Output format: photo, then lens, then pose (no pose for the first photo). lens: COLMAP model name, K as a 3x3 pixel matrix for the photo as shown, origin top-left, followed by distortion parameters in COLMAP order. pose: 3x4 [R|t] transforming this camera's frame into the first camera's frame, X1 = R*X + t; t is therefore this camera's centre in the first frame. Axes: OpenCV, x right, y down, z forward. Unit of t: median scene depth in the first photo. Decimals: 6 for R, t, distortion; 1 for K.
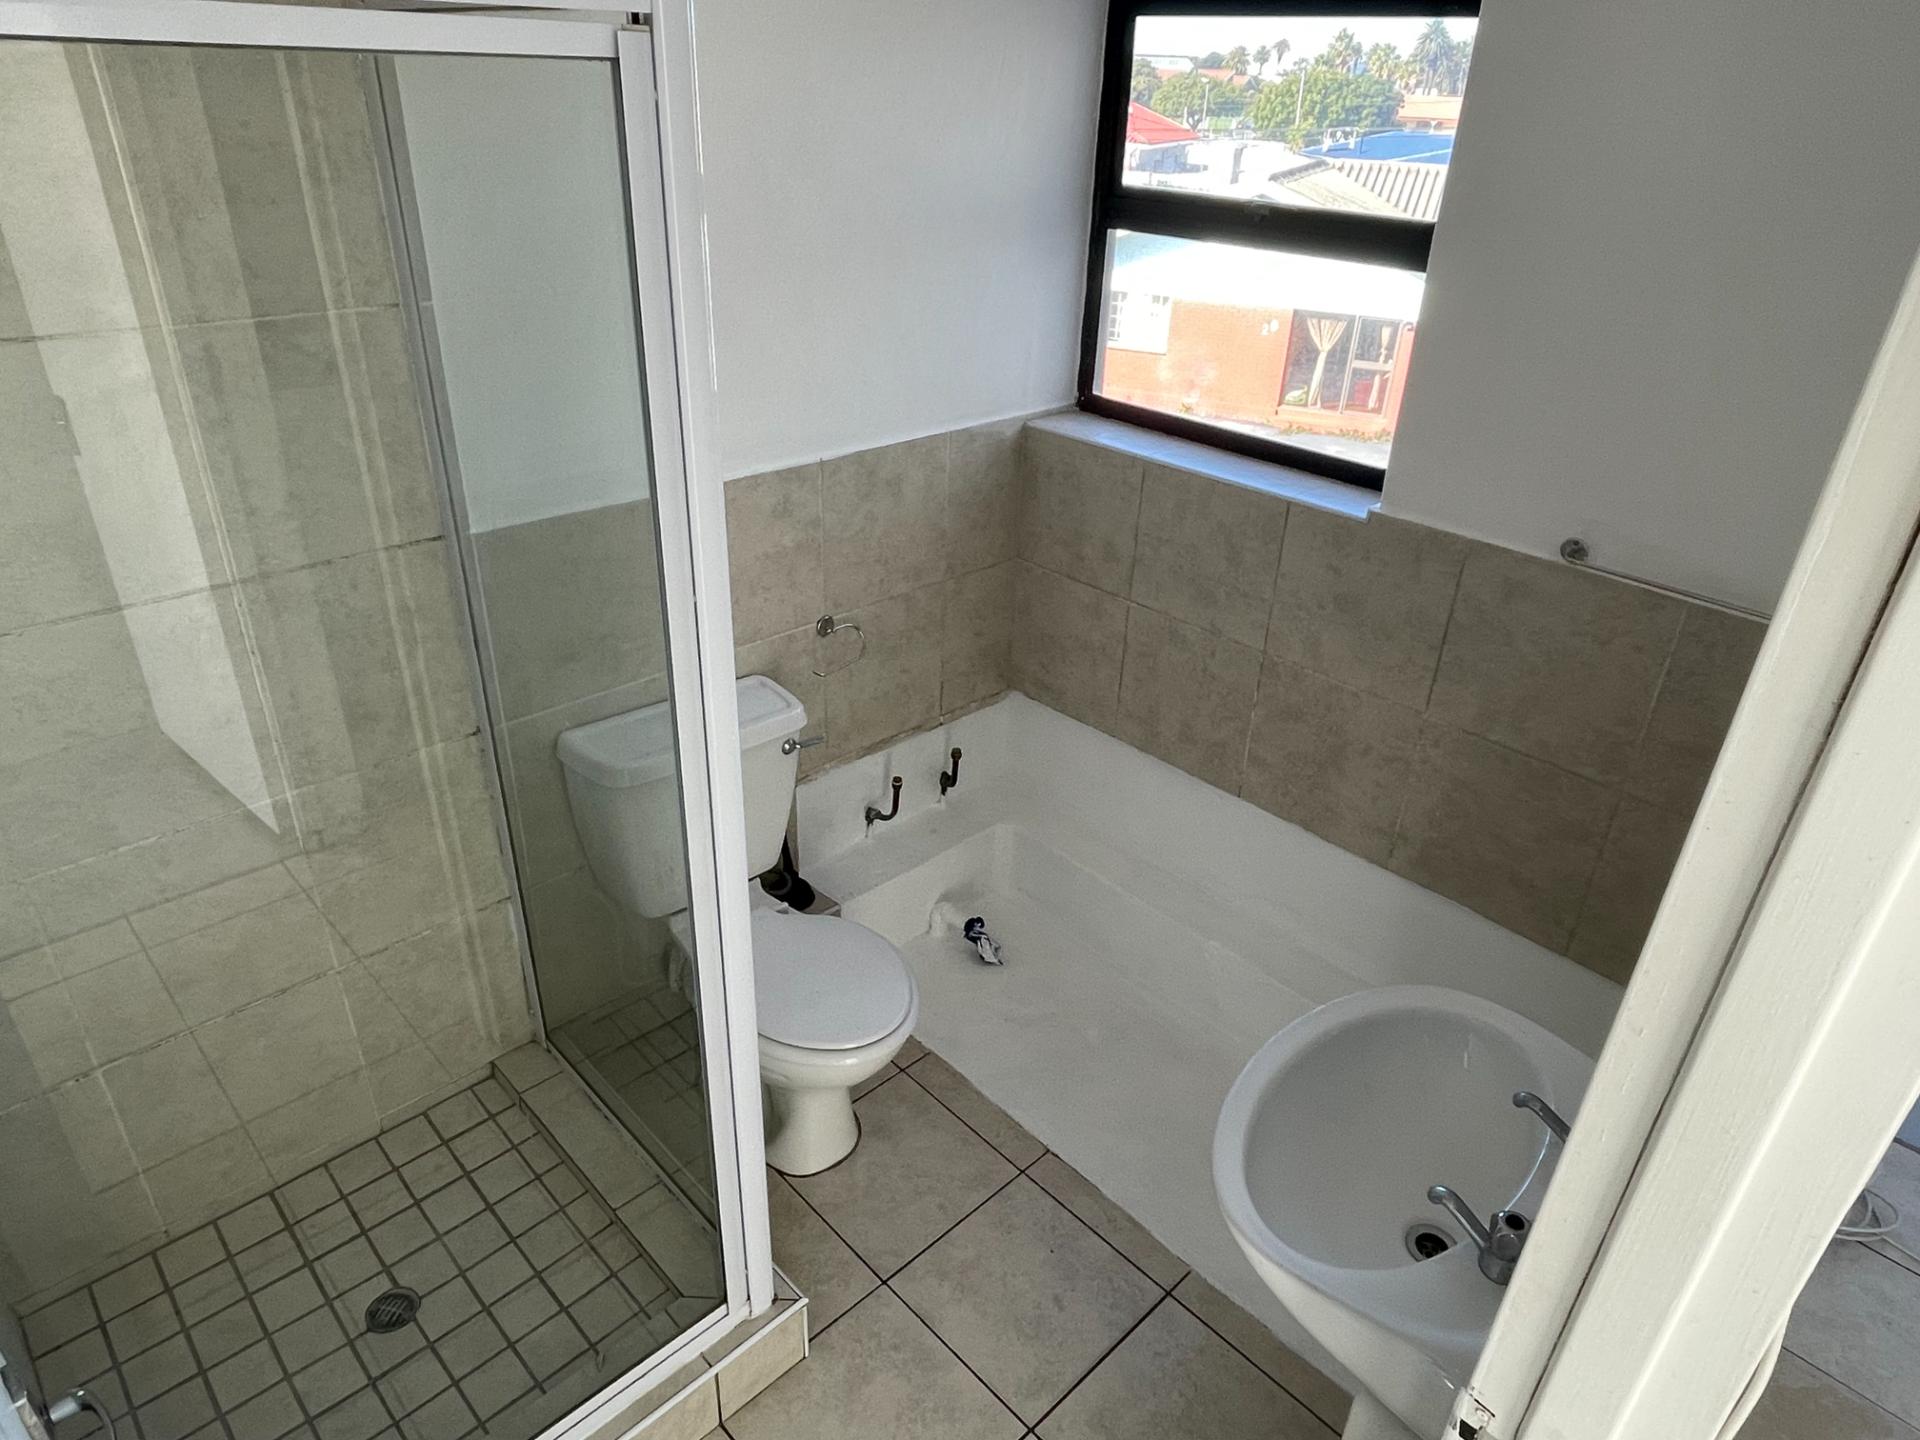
lens RADIAL K [[1178.9, 0, 956.5], [0, 1178.9, 722.6], [0, 0, 1]] dist [-0.003334, -0.000824]
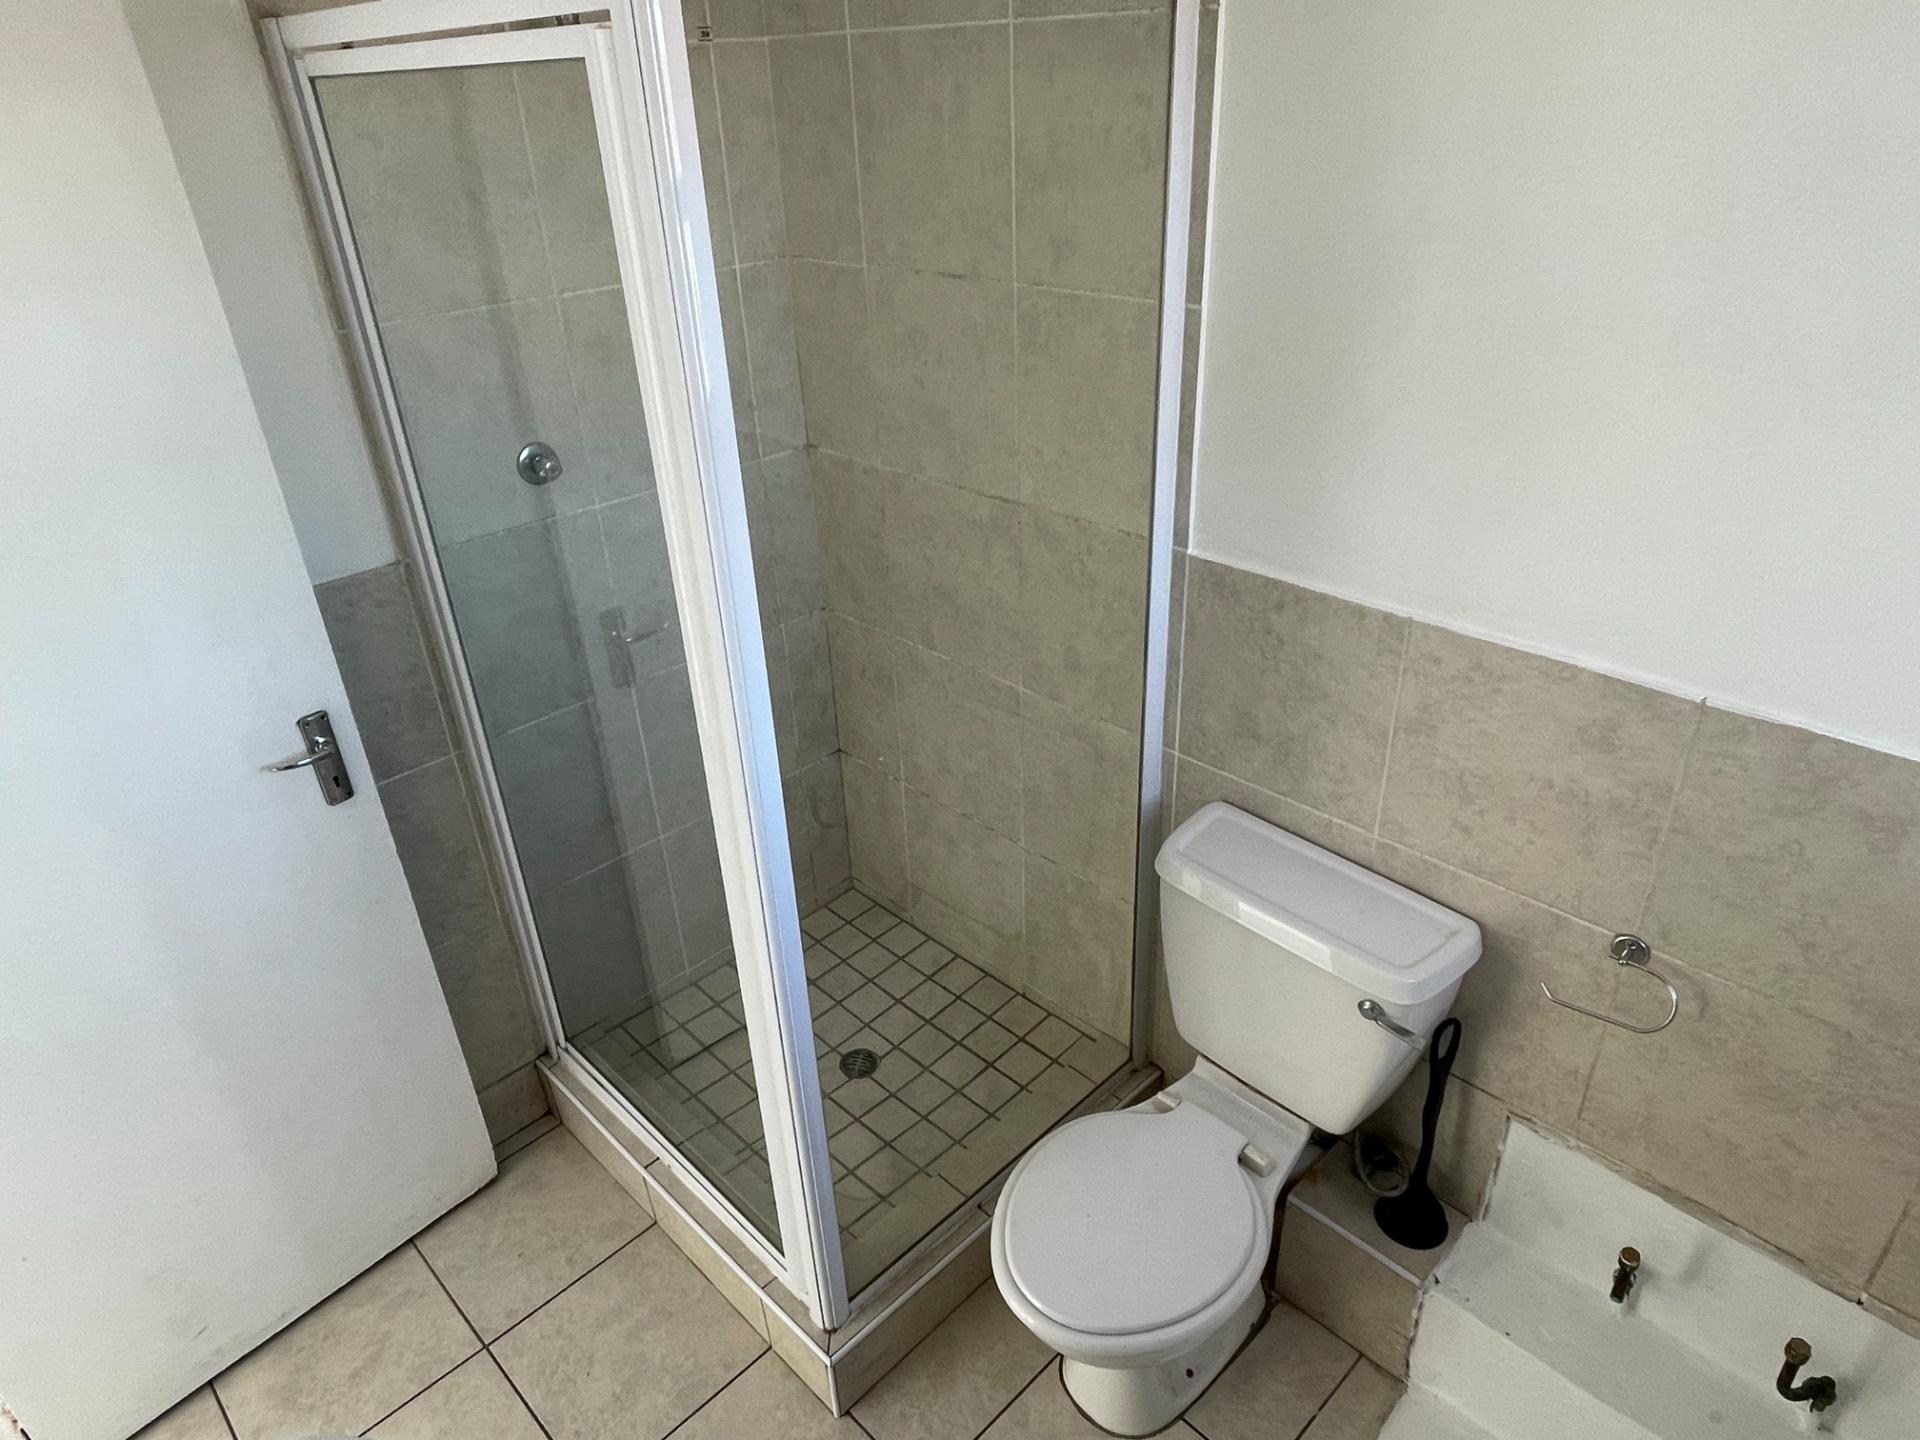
lens RADIAL K [[1178.9, 0, 963.4], [0, 1178.9, 719.3], [0, 0, 1]] dist [-0.003334, -0.000824]
pose [[0.019096, 0.455733, -0.889911, 0.379339], [-0.444905, 0.800968, 0.400638, -0.278289], [0.895374, 0.388276, 0.218053, 0.546439]]
